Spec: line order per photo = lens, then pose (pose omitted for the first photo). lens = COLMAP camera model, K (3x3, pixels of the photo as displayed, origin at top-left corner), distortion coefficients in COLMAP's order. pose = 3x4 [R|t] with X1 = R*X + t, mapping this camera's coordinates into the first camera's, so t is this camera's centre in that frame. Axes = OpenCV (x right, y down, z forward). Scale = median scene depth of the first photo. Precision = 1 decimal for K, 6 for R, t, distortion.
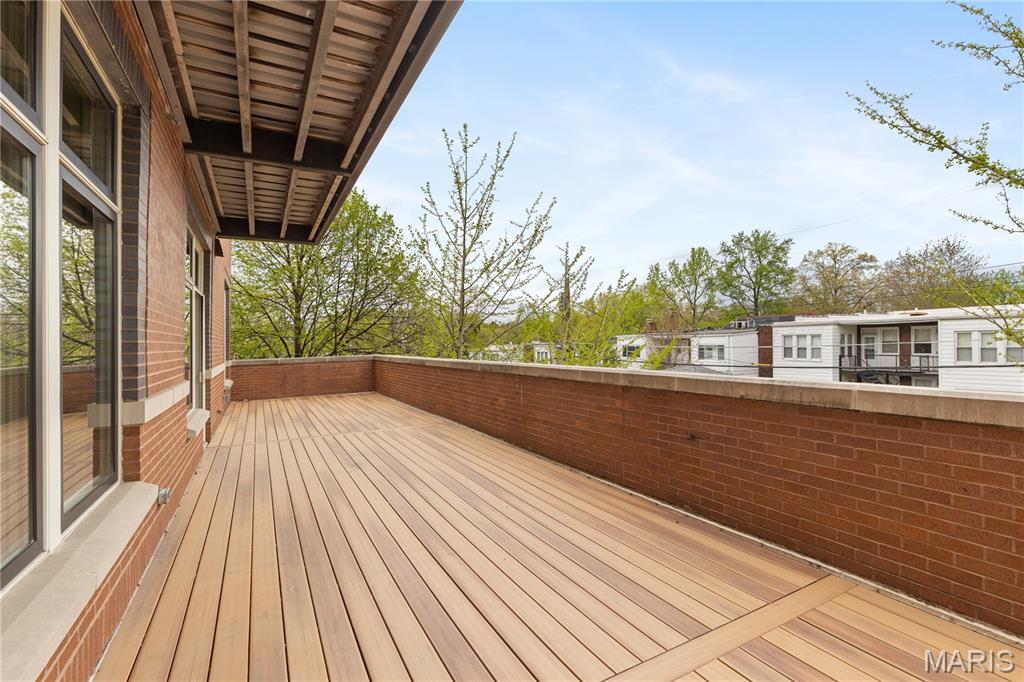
lens RADIAL K [[467.1, 0, 518.2], [0, 467.1, 339.9], [0, 0, 1]] dist [-0.000090, -0.000404]
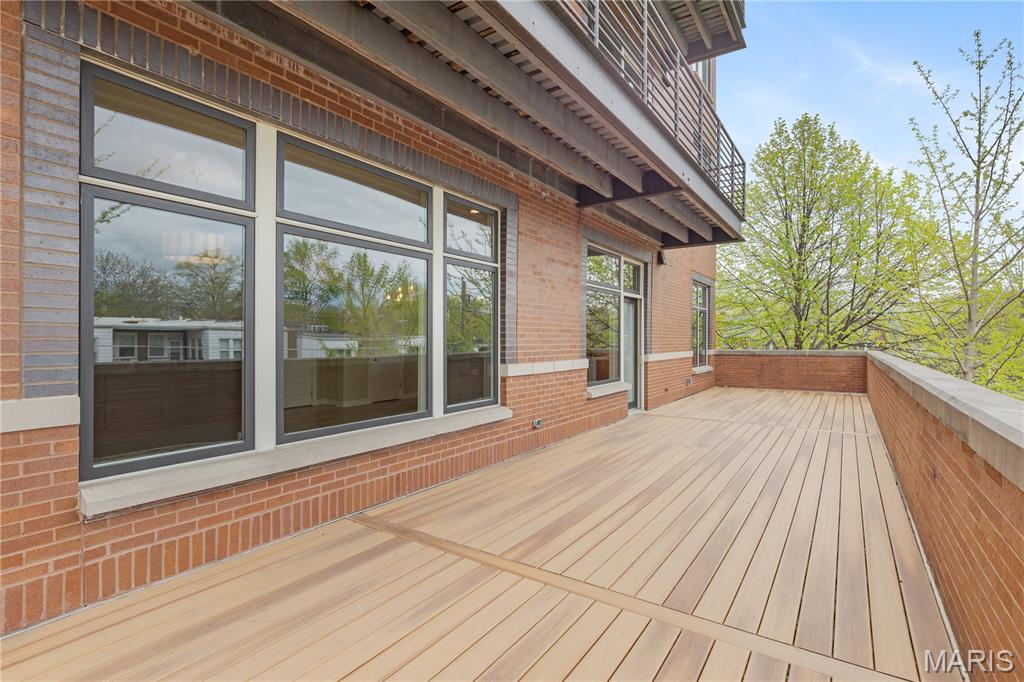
lens RADIAL K [[497.6, 0, 512.7], [0, 497.6, 330.4], [0, 0, 1]] dist [0.000313, 0.000065]
pose [[0.452784, 0.005488, -0.891603, 0.642289], [-0.005821, 0.999978, 0.003198, -0.008919], [0.891601, 0.003742, 0.452806, 0.071018]]
